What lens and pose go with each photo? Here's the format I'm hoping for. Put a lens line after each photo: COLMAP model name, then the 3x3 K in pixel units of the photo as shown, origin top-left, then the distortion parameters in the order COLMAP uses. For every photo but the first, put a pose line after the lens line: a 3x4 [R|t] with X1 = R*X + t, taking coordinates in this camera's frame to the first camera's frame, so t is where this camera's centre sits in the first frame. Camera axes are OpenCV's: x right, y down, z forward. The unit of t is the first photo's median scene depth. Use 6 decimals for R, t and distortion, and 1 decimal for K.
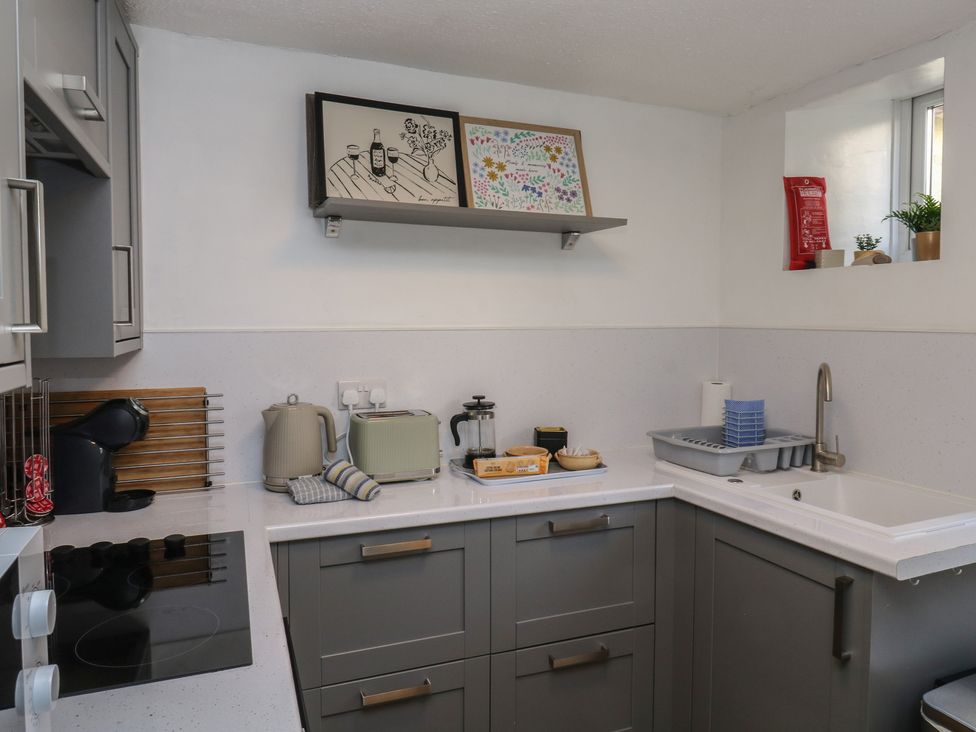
lens RADIAL K [[648.4, 0, 482.2], [0, 648.4, 355.3], [0, 0, 1]] dist [-0.004718, -0.002534]
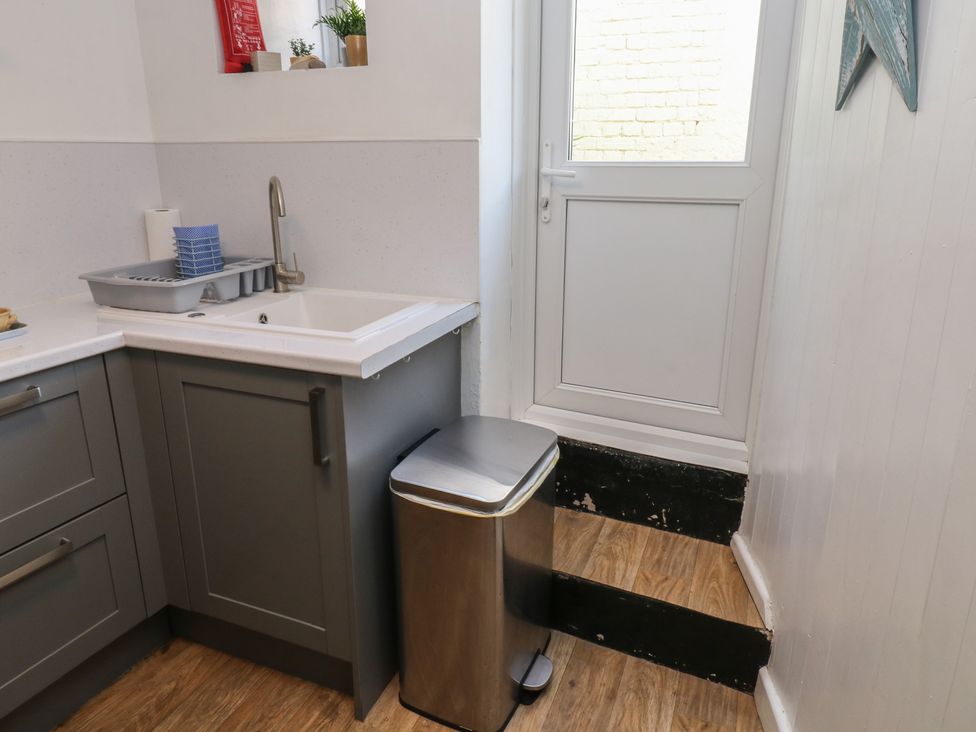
lens RADIAL K [[648.4, 0, 482.2], [0, 648.4, 355.3], [0, 0, 1]] dist [-0.004718, -0.002534]
pose [[0.706639, -0.204612, 0.677344, 0.050250], [0.036061, 0.966447, 0.254324, 0.032573], [-0.706655, -0.155289, 0.690308, 0.093001]]
